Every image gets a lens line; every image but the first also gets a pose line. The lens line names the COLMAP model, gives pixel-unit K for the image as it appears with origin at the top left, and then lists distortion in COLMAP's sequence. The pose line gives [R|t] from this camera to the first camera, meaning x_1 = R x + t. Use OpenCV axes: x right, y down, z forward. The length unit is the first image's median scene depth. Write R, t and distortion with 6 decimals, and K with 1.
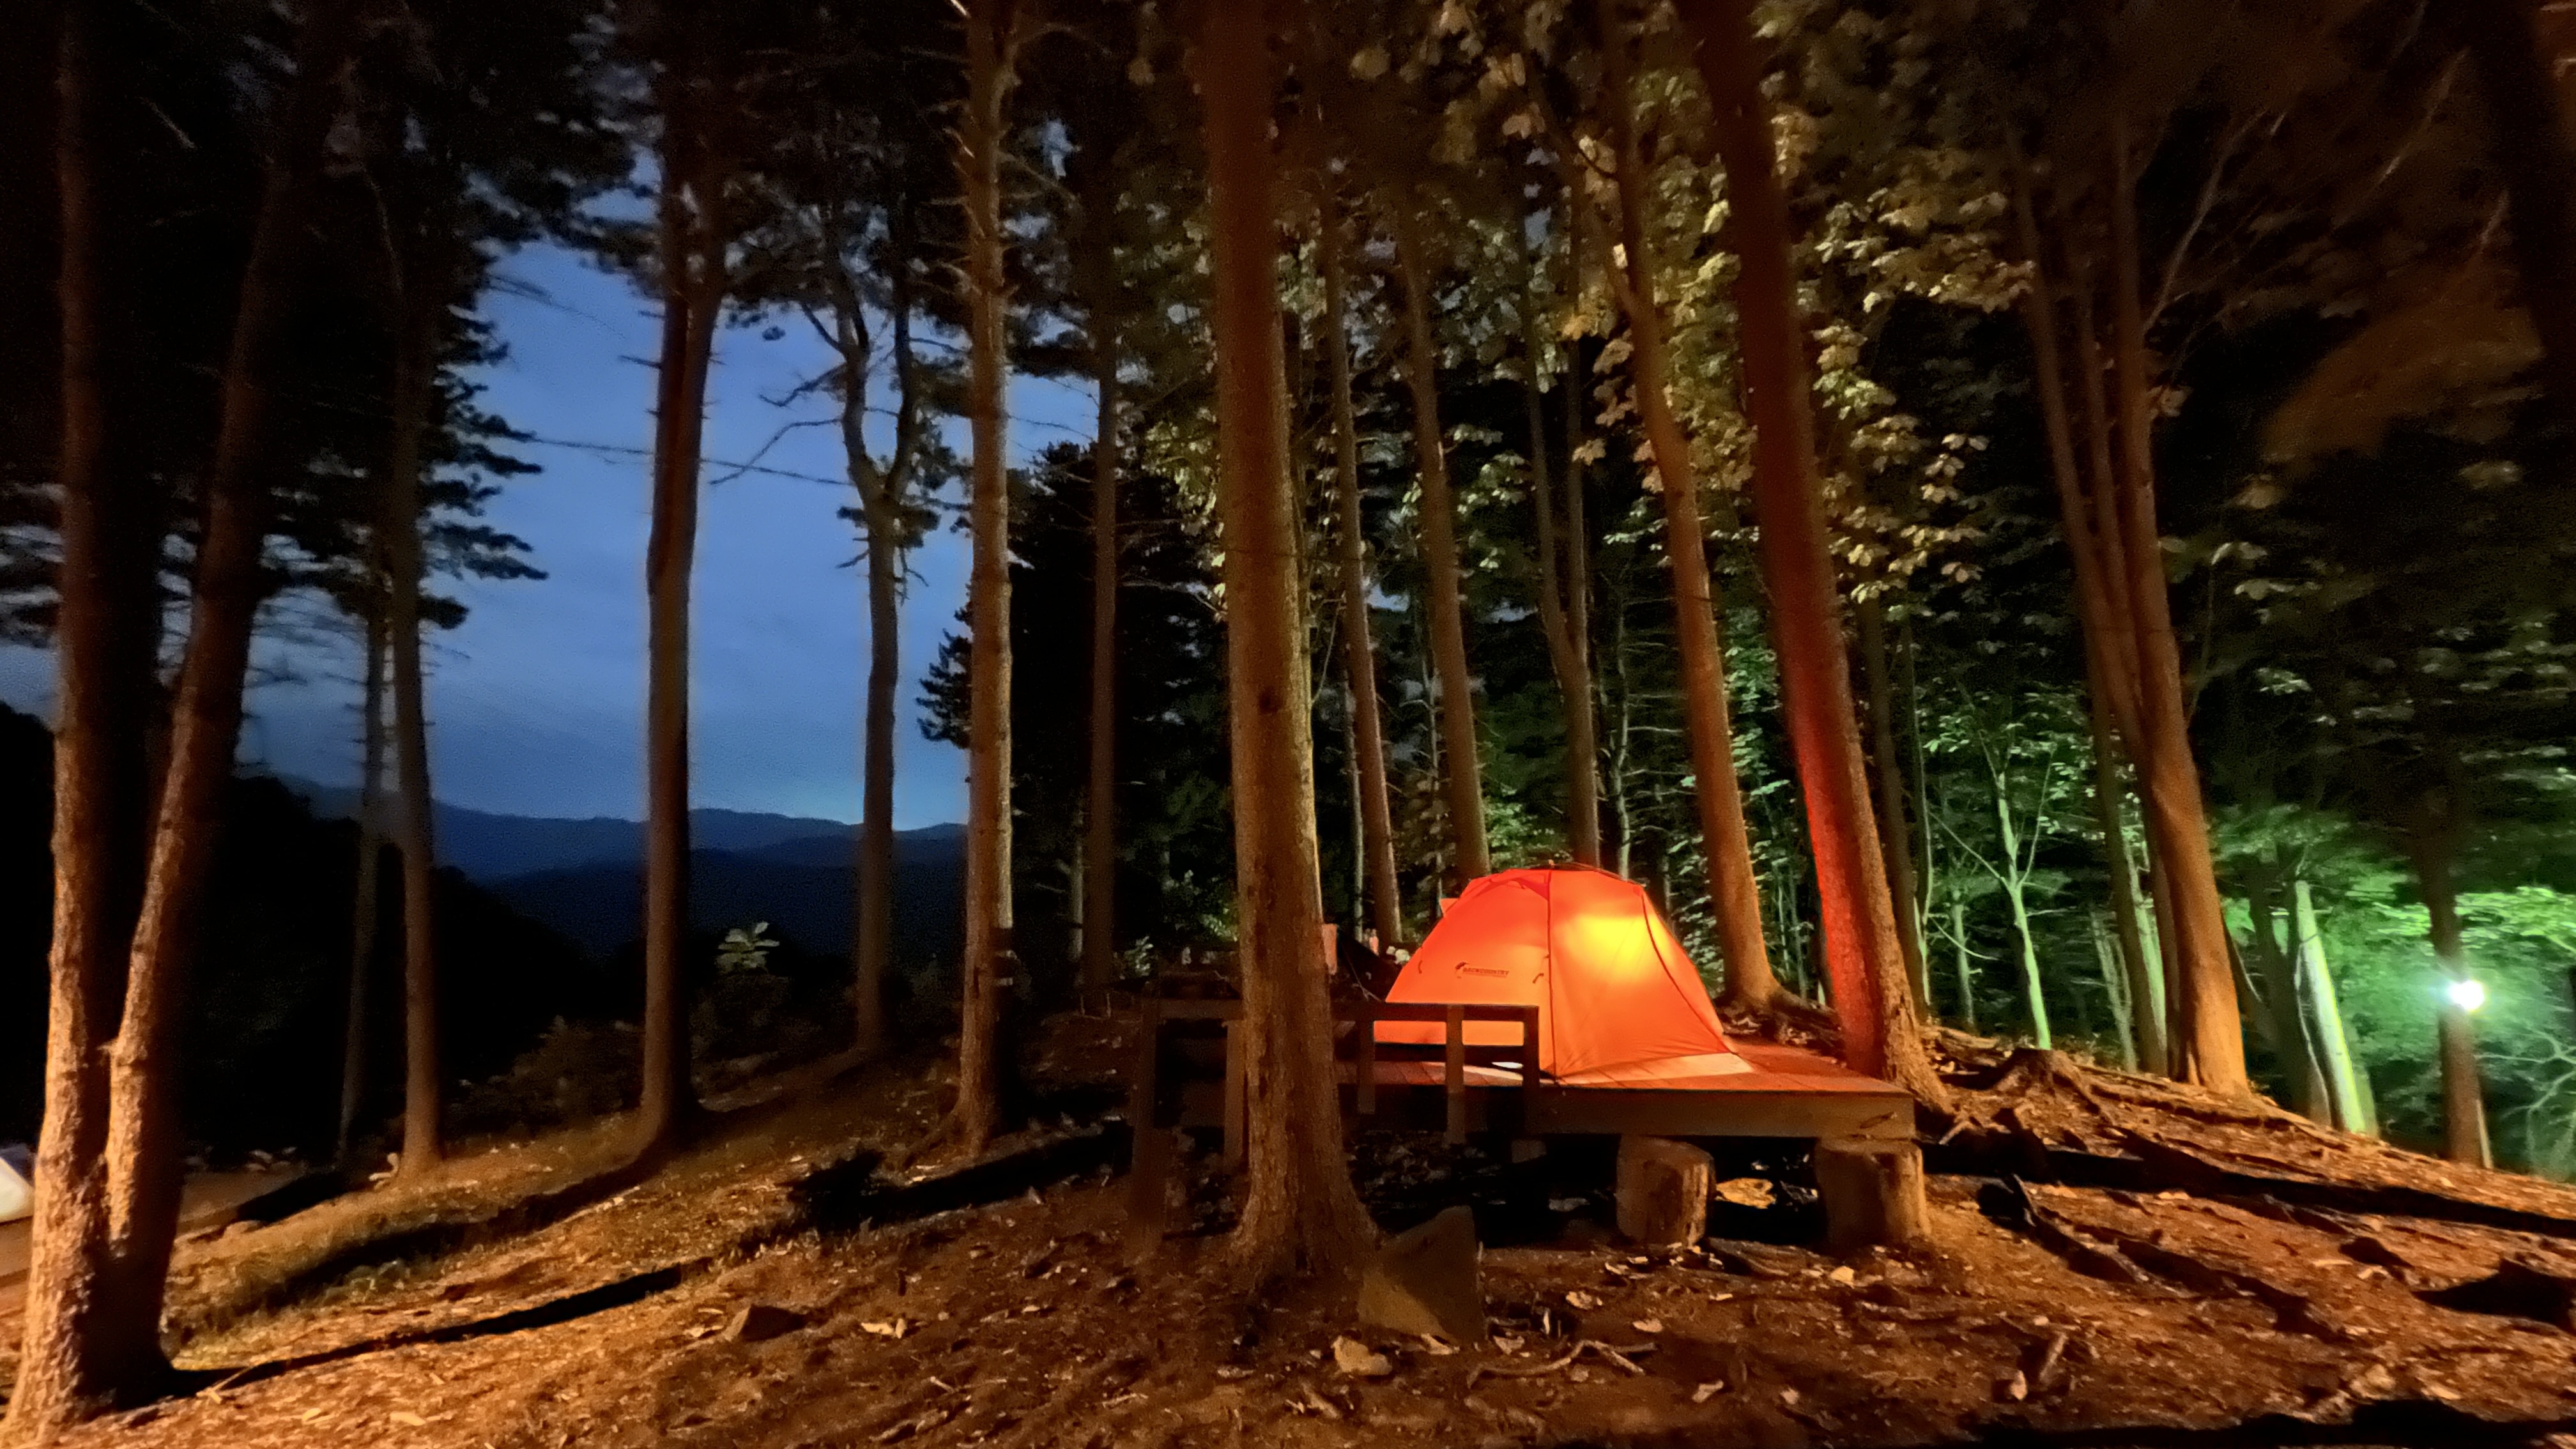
lens RADIAL K [[1031.6, 0, 1279.0], [0, 1031.6, 725.3], [0, 0, 1]] dist [-0.000266, 0.001065]
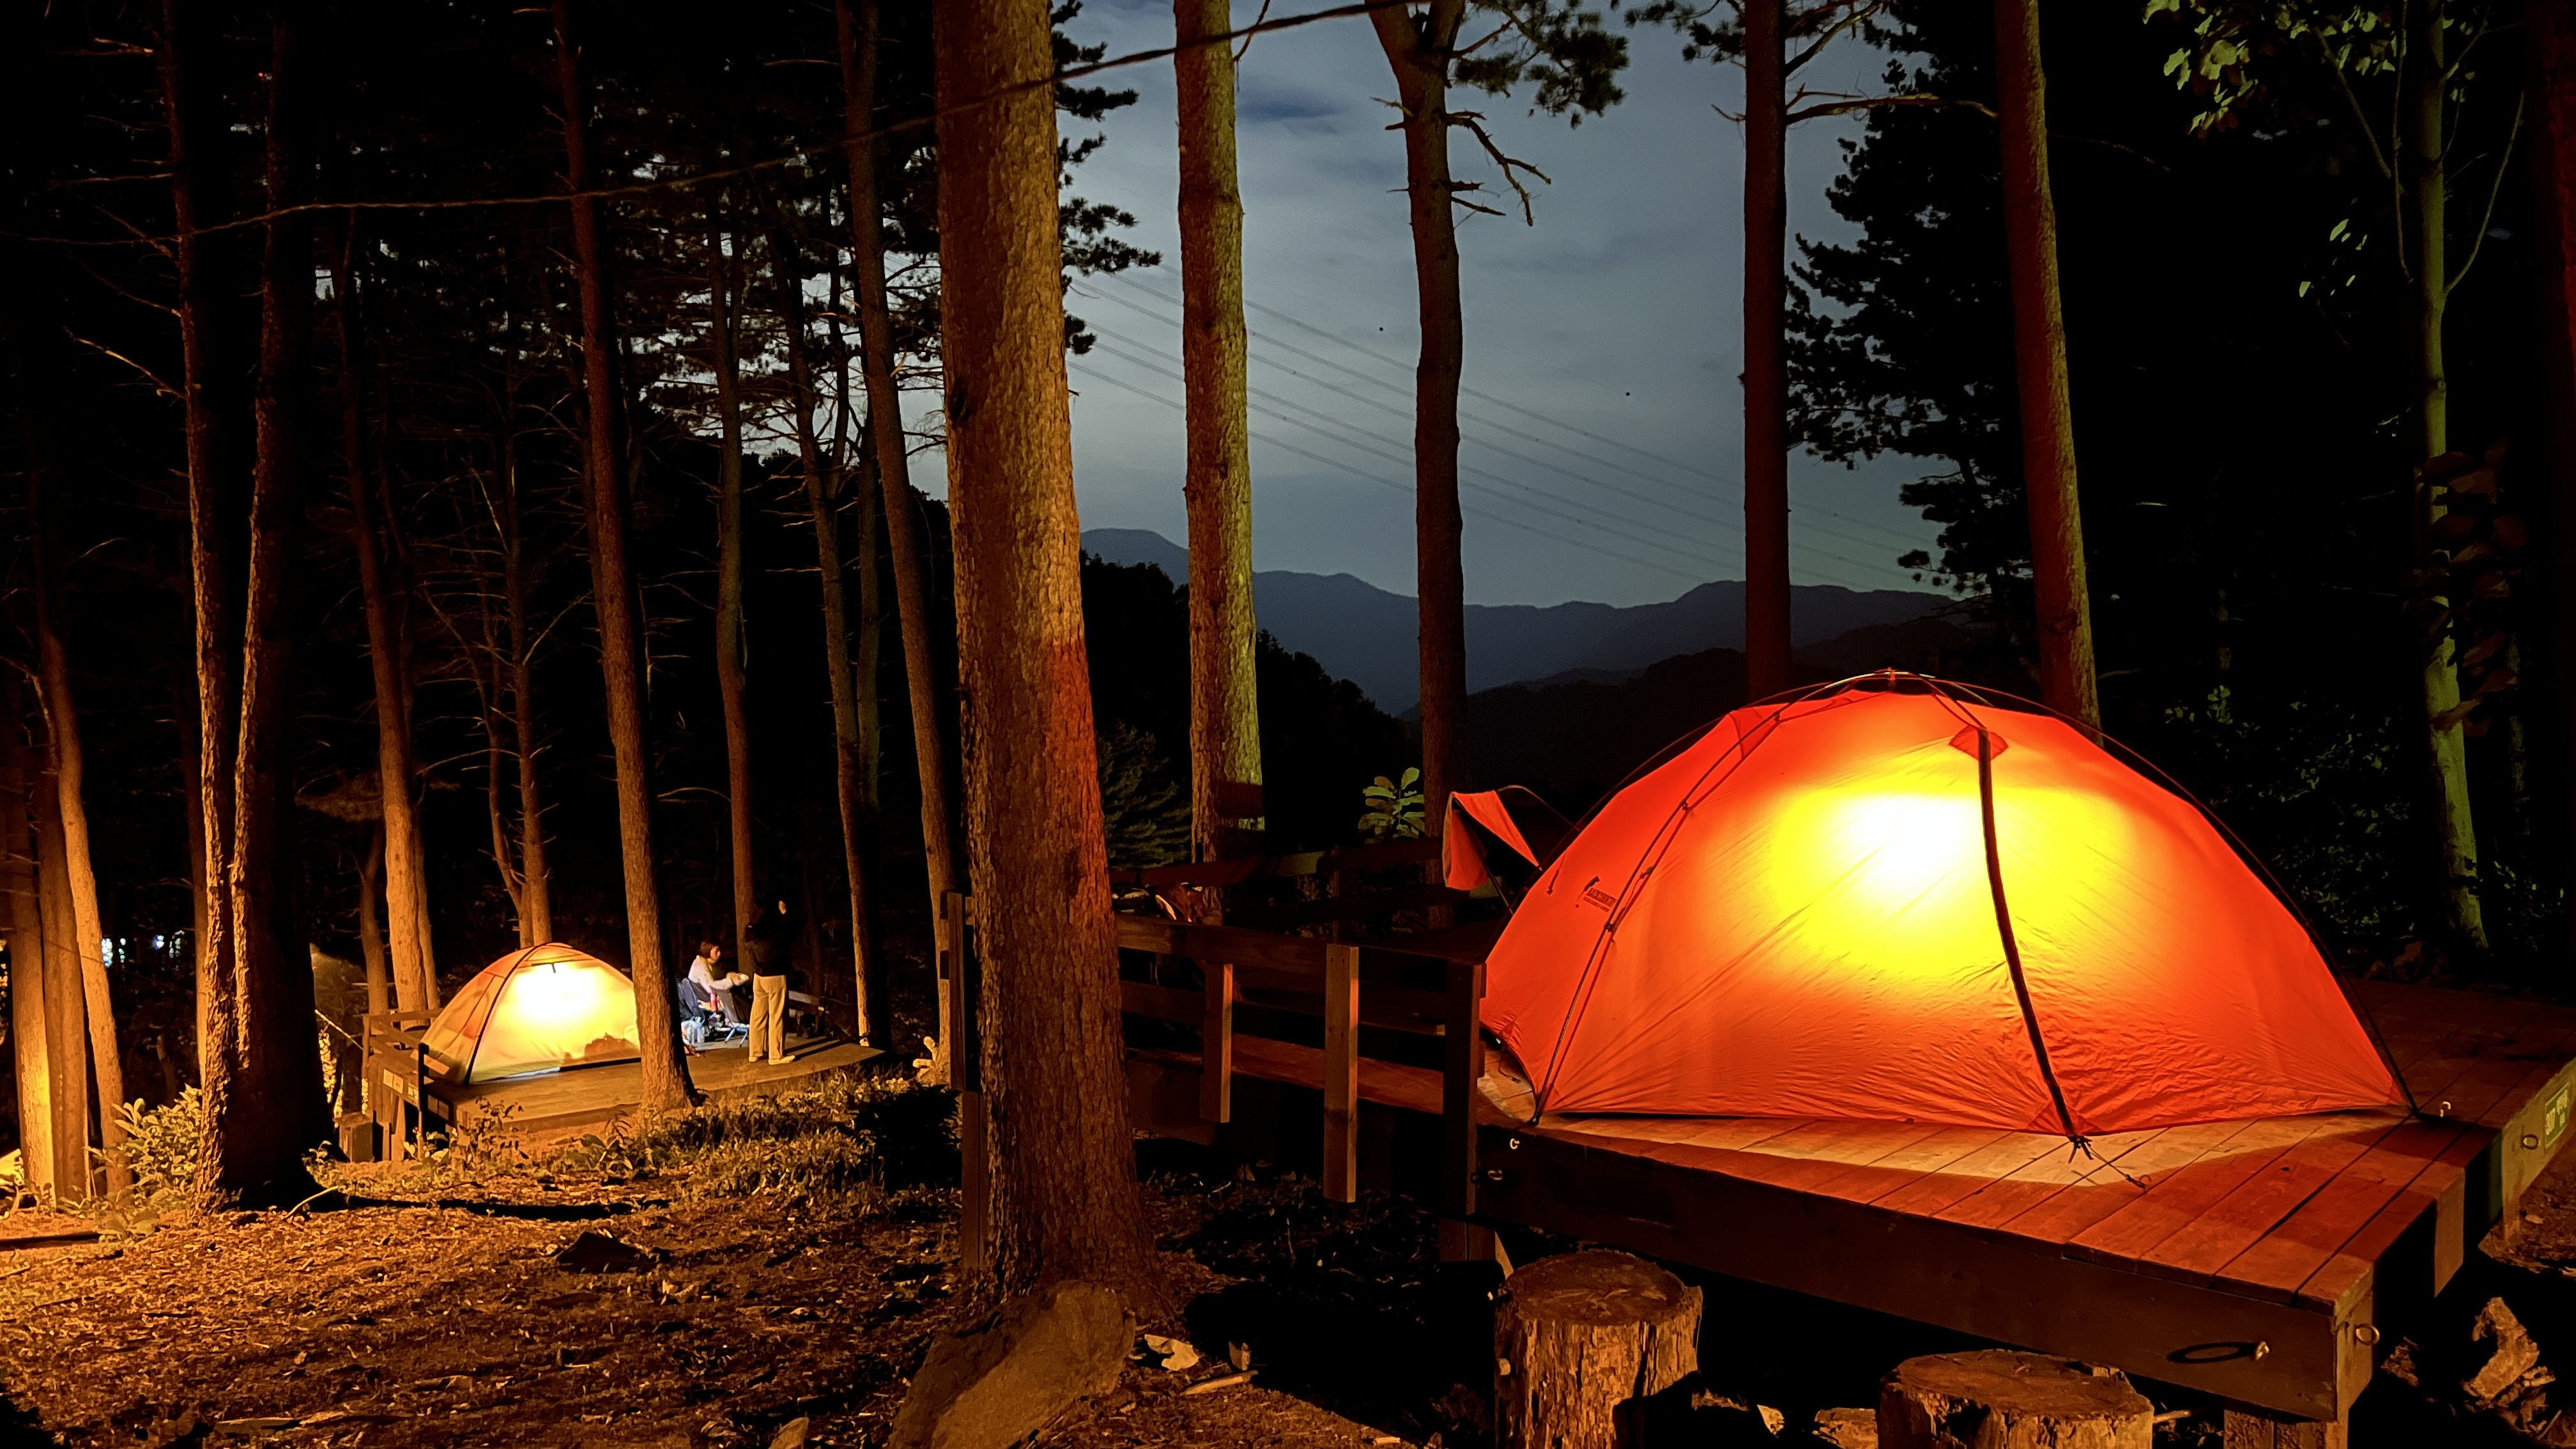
lens RADIAL K [[1917.6, 0, 1288.0], [0, 1917.6, 724.5], [0, 0, 1]] dist [0.108489, -0.182050]
pose [[0.742488, 0.013643, -0.669721, 0.325366], [0.094051, 0.987766, 0.124392, 0.013673], [0.663224, -0.155347, 0.732121, 0.116593]]
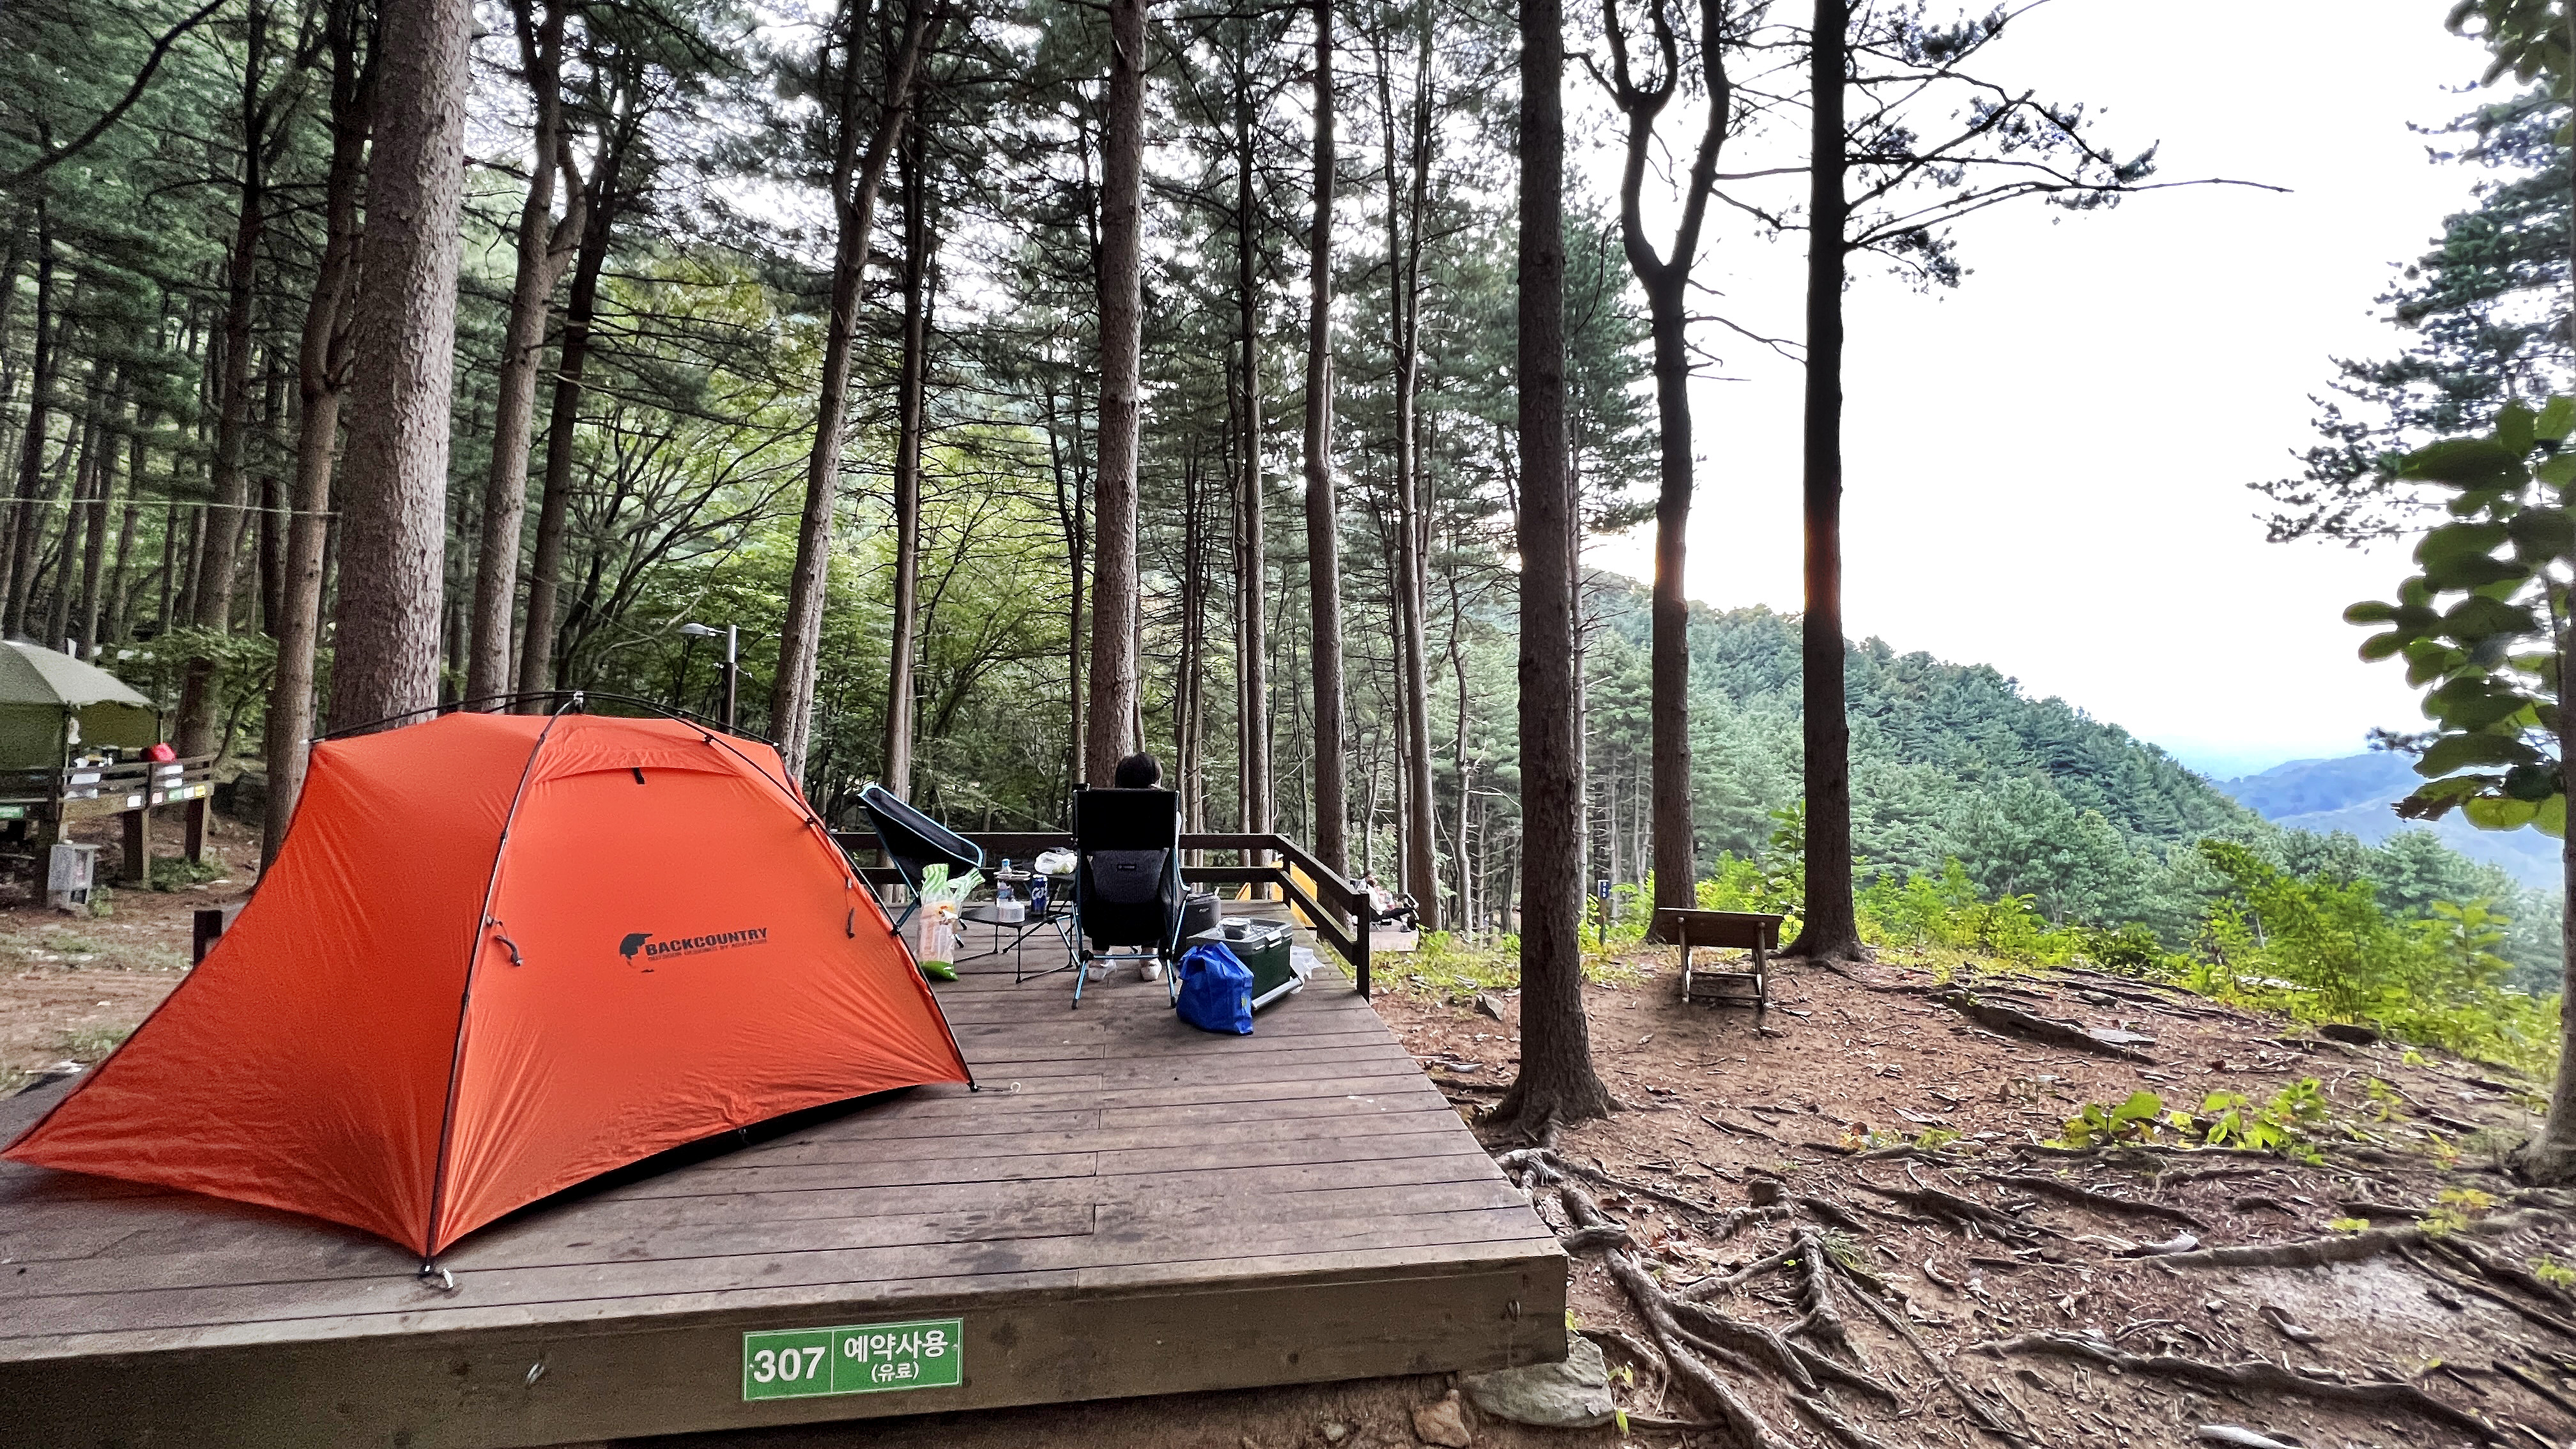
lens RADIAL K [[1014.7, 0, 1297.5], [0, 1014.7, 723.9], [0, 0, 1]] dist [-0.000216, 0.000048]
pose [[0.124396, -0.000732, -0.992232, 0.397725], [0.115417, 0.993222, 0.013737, 0.092011], [0.985497, -0.116229, 0.123637, 0.662168]]
